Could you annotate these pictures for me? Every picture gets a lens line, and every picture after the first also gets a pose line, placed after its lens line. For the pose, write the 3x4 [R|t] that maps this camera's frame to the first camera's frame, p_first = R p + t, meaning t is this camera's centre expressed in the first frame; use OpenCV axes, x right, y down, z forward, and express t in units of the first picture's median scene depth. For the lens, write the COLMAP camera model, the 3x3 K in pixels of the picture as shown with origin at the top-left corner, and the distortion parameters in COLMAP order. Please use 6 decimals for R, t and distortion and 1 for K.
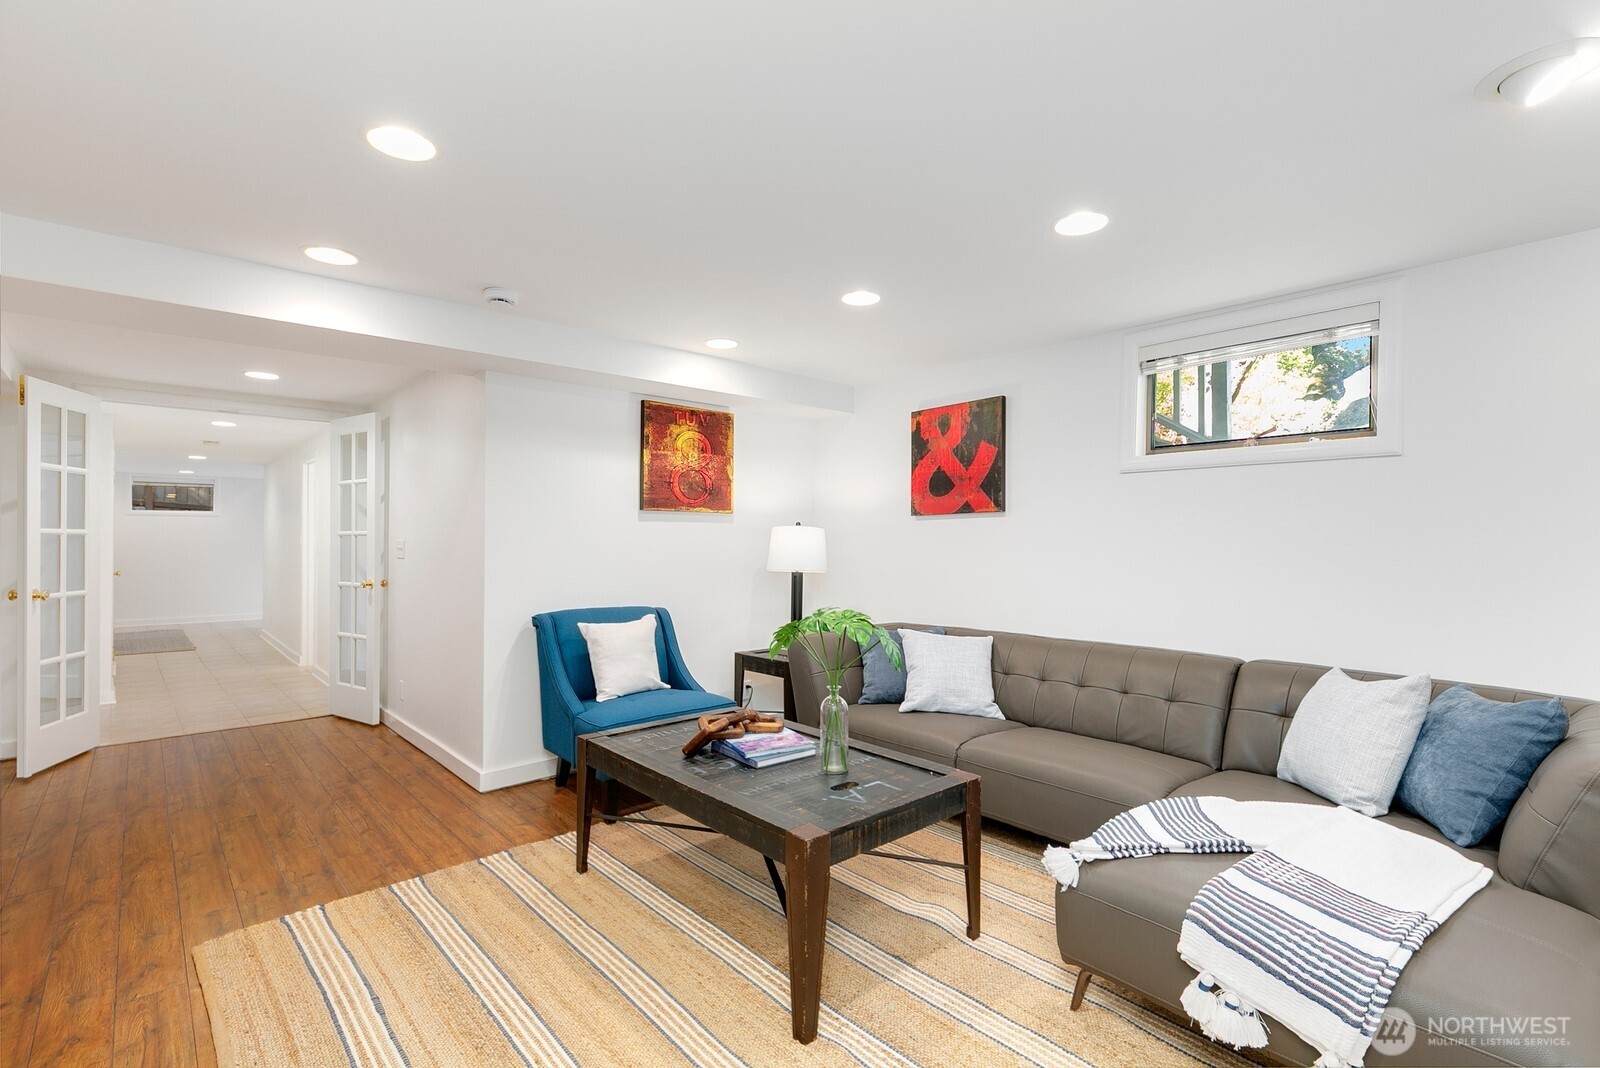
lens RADIAL K [[720.8, 0, 799.8], [0, 720.8, 544.7], [0, 0, 1]] dist [0.009631, -0.002622]
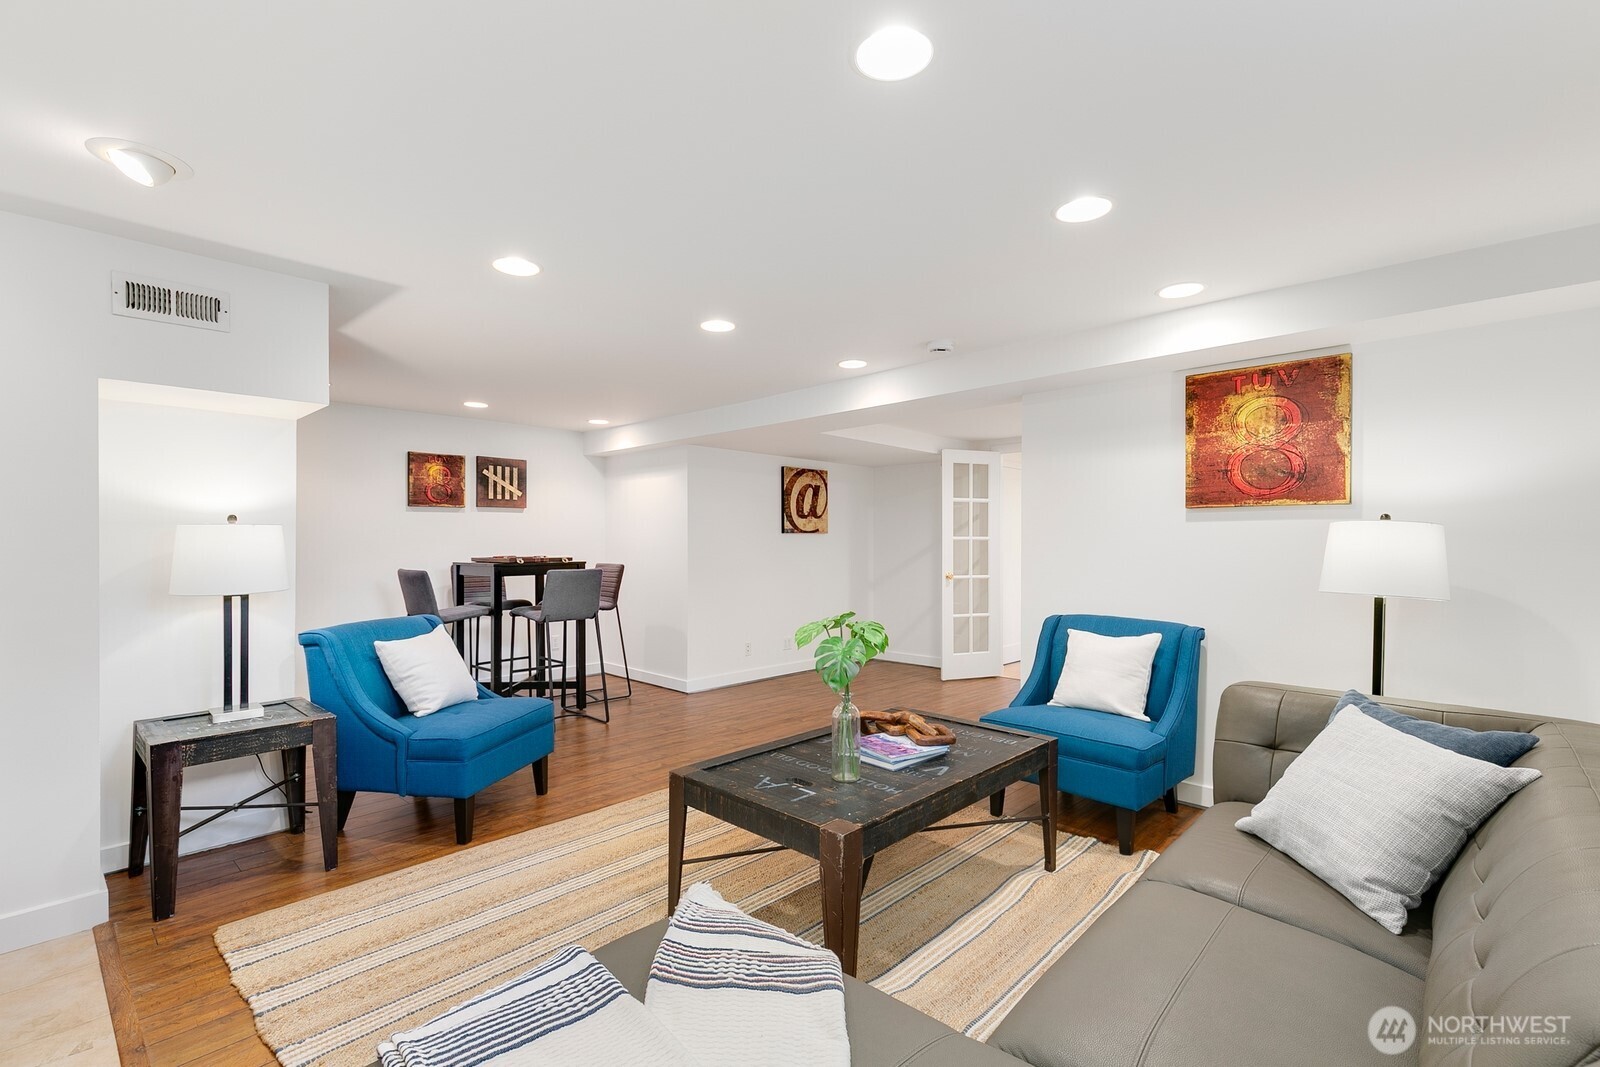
lens RADIAL K [[720.8, 0, 798.4], [0, 720.8, 539.9], [0, 0, 1]] dist [0.009631, -0.002622]
pose [[0.071005, -0.004325, -0.997467, 0.576395], [-0.006843, 0.999965, -0.004823, -0.004084], [0.997452, 0.007168, 0.070973, 0.485701]]
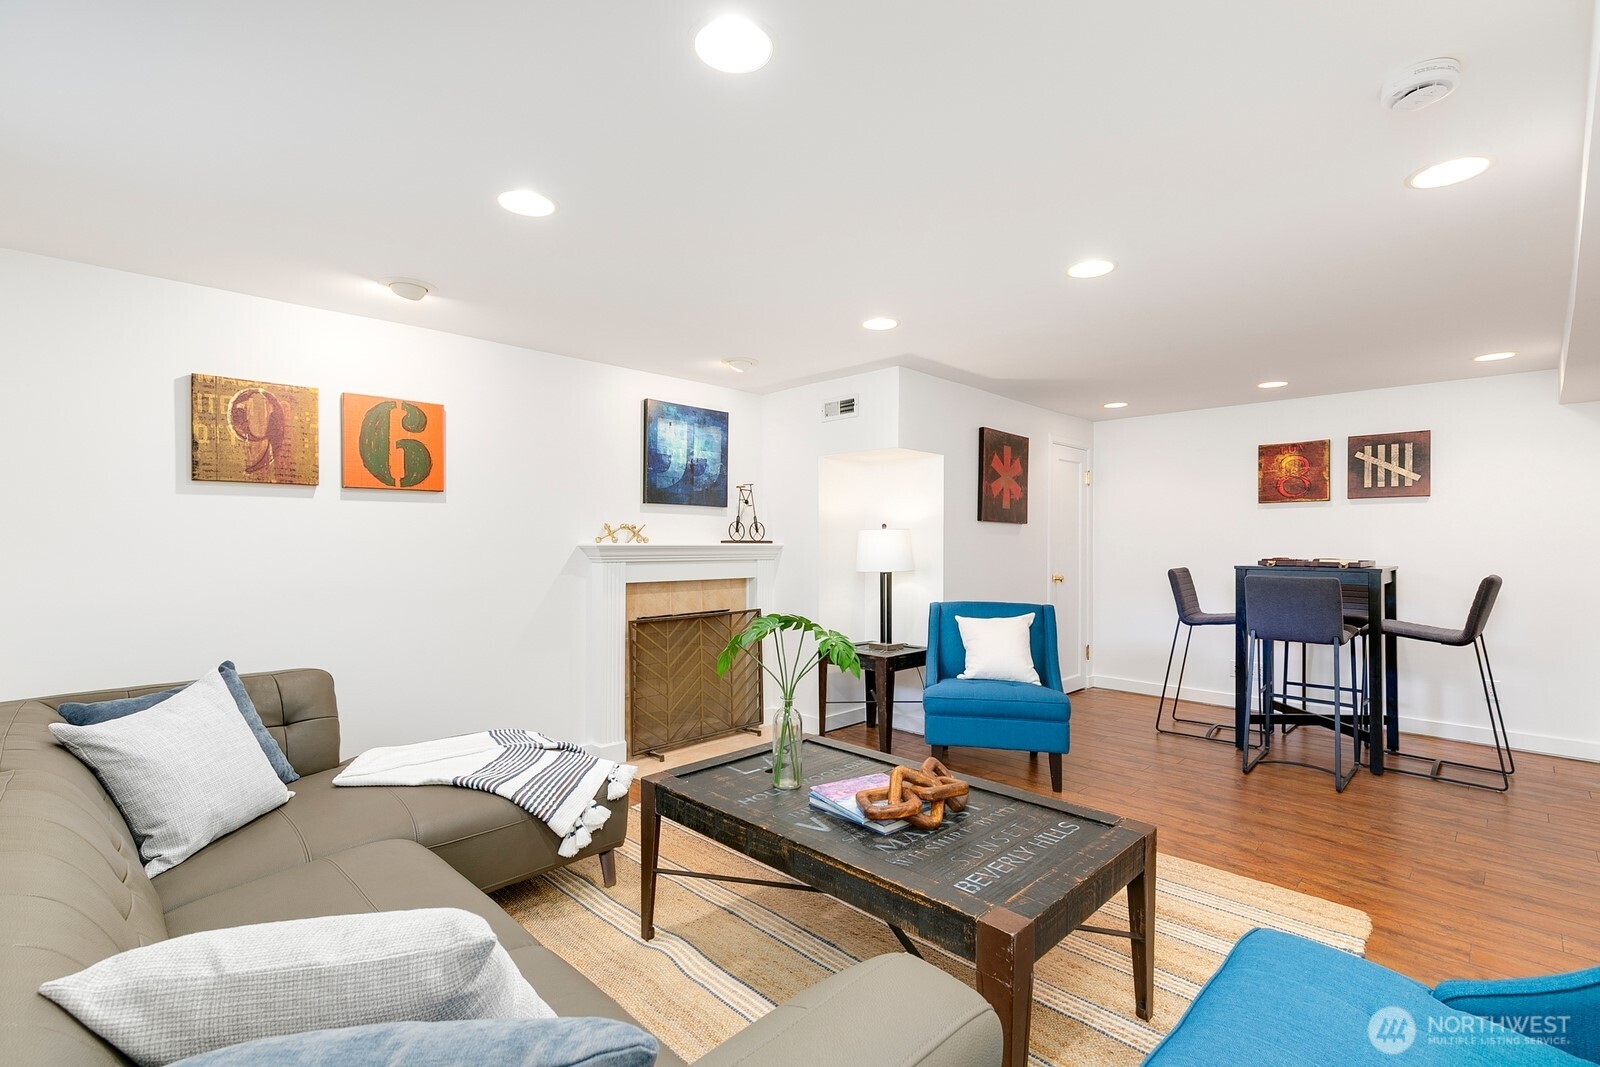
lens RADIAL K [[720.8, 0, 801.4], [0, 720.8, 539.7], [0, 0, 1]] dist [0.009631, -0.002622]
pose [[-0.998837, -0.004566, -0.048006, 0.043146], [-0.004815, 0.999976, 0.005079, -0.007465], [0.047982, 0.005304, -0.998834, 1.092026]]
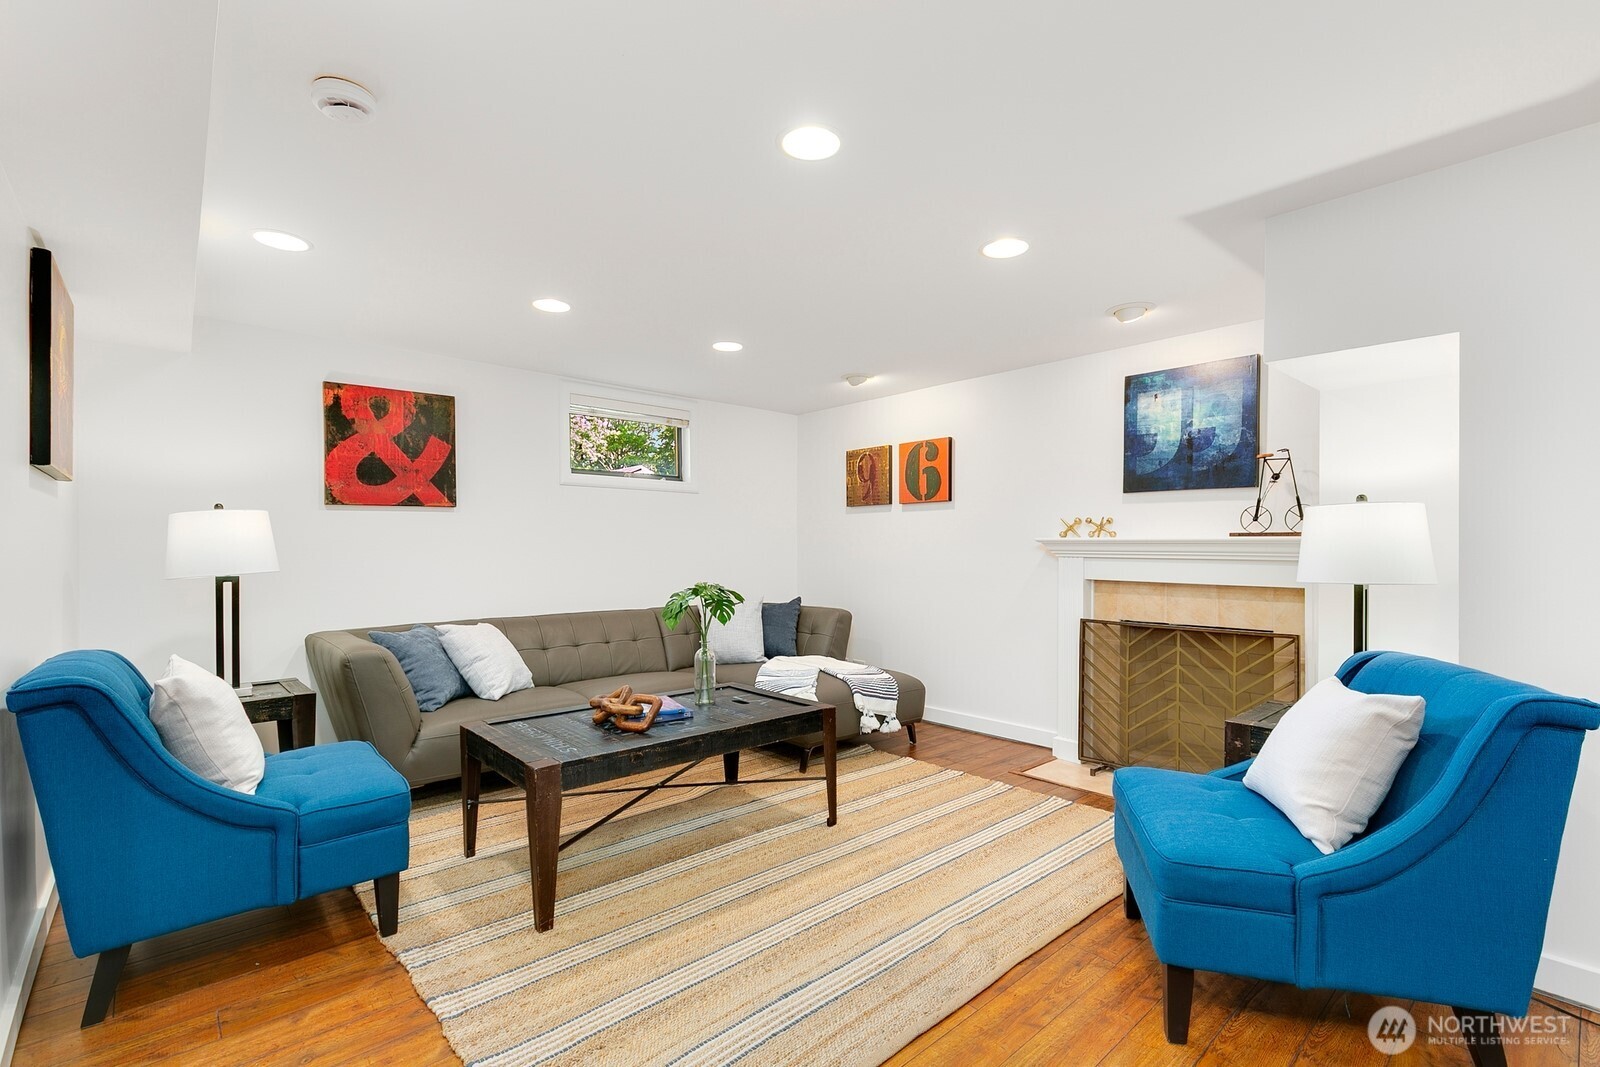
lens RADIAL K [[720.8, 0, 808.4], [0, 720.8, 556.6], [0, 0, 1]] dist [0.009631, -0.002622]
pose [[-0.002581, -0.016318, 0.999864, -0.720095], [0.005267, 0.999853, 0.016331, 0.010892], [-0.999983, 0.005308, -0.002495, 0.451675]]
